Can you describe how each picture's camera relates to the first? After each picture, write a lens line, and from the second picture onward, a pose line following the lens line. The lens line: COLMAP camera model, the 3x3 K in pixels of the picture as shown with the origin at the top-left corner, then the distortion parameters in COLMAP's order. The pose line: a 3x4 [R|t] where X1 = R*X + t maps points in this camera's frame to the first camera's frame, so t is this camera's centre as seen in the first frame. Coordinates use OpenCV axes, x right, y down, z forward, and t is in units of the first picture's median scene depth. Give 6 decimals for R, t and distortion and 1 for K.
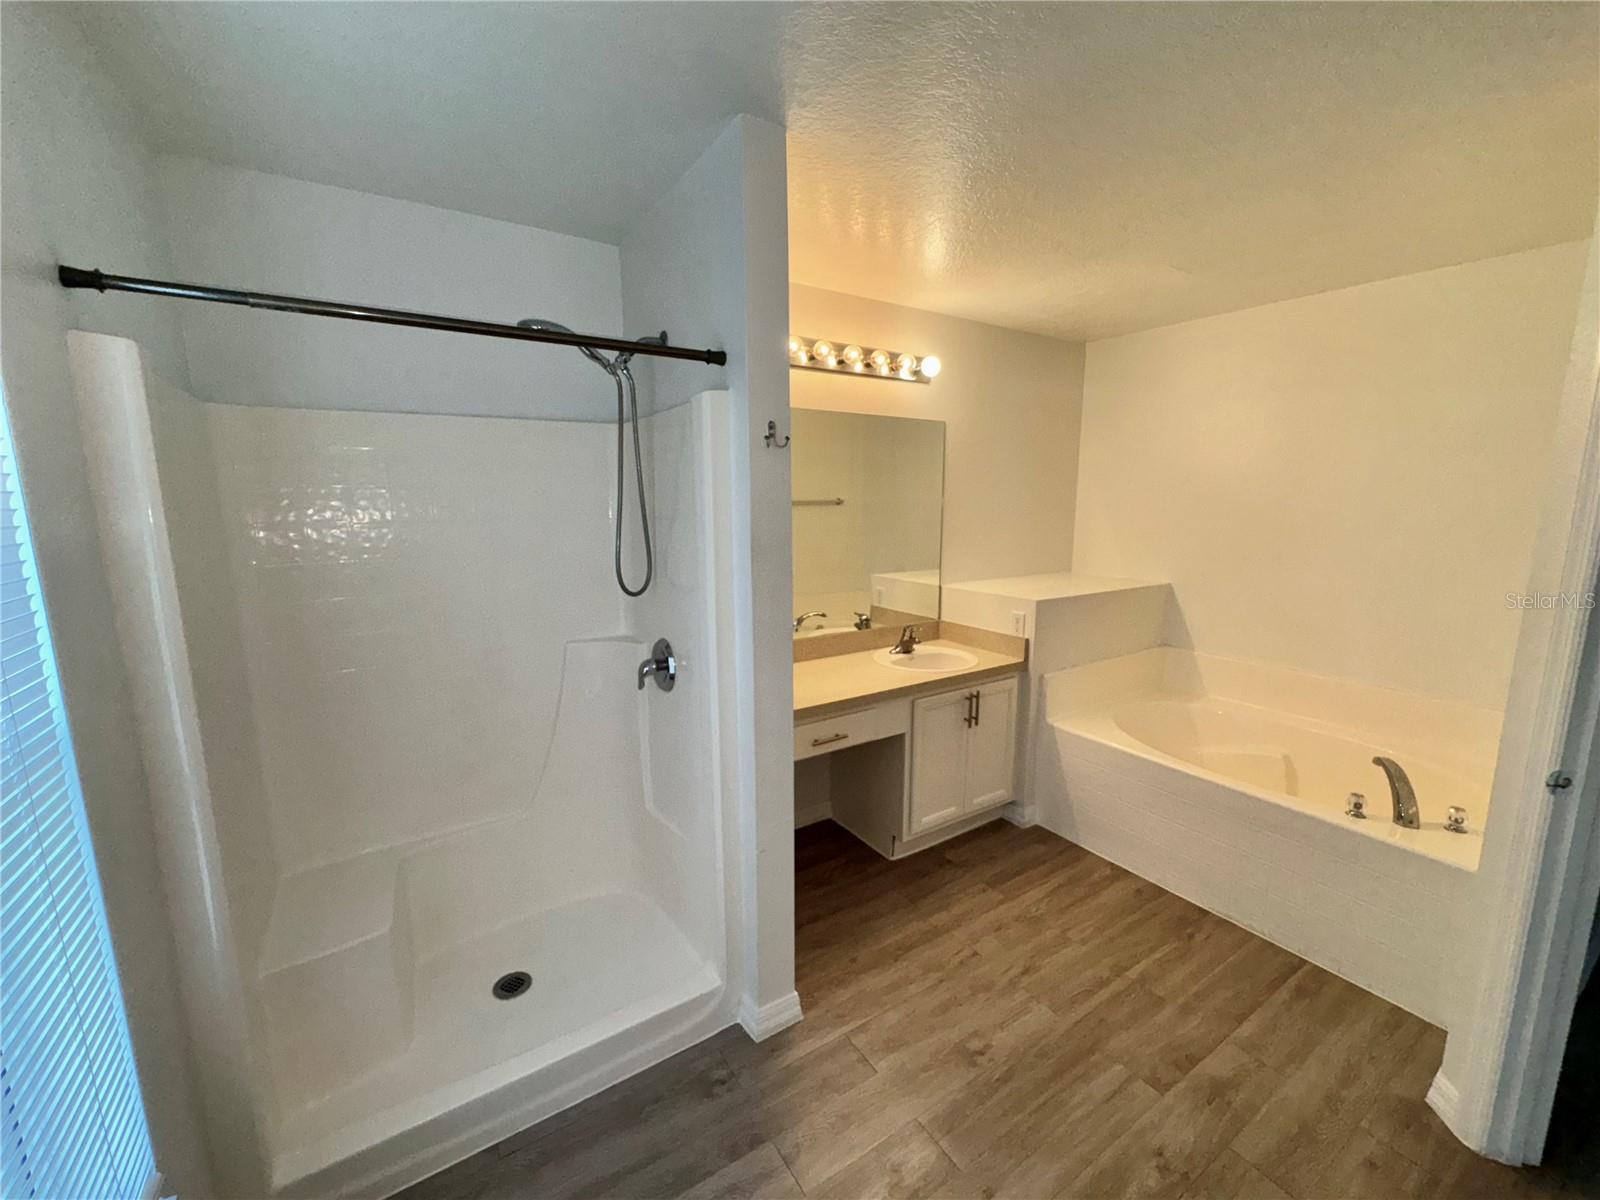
lens RADIAL K [[643.9, 0, 798.1], [0, 643.9, 596.9], [0, 0, 1]] dist [-0.001659, -0.000257]
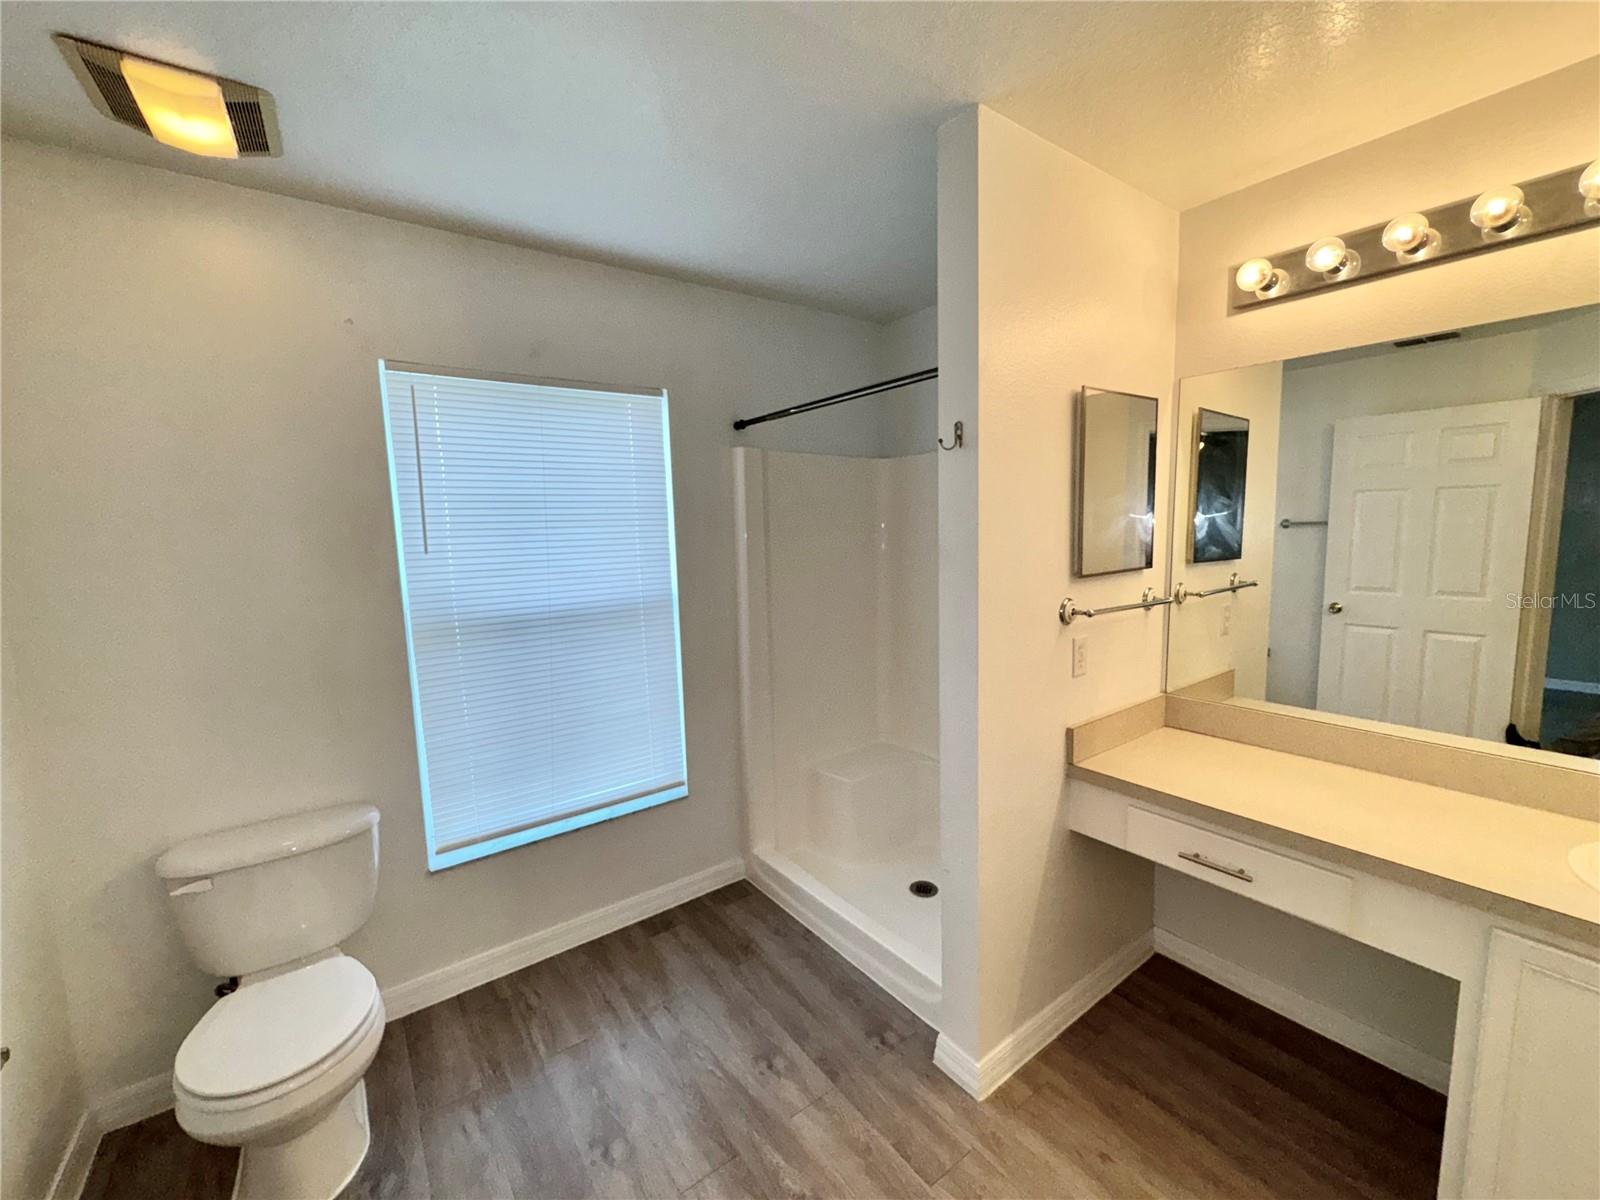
lens RADIAL K [[643.9, 0, 798.1], [0, 643.9, 596.9], [0, 0, 1]] dist [-0.001659, -0.000257]
pose [[0.058001, 0.111398, -0.992082, 0.819564], [-0.129279, 0.986225, 0.103182, -0.074555], [0.989911, 0.122270, 0.071604, 0.650390]]
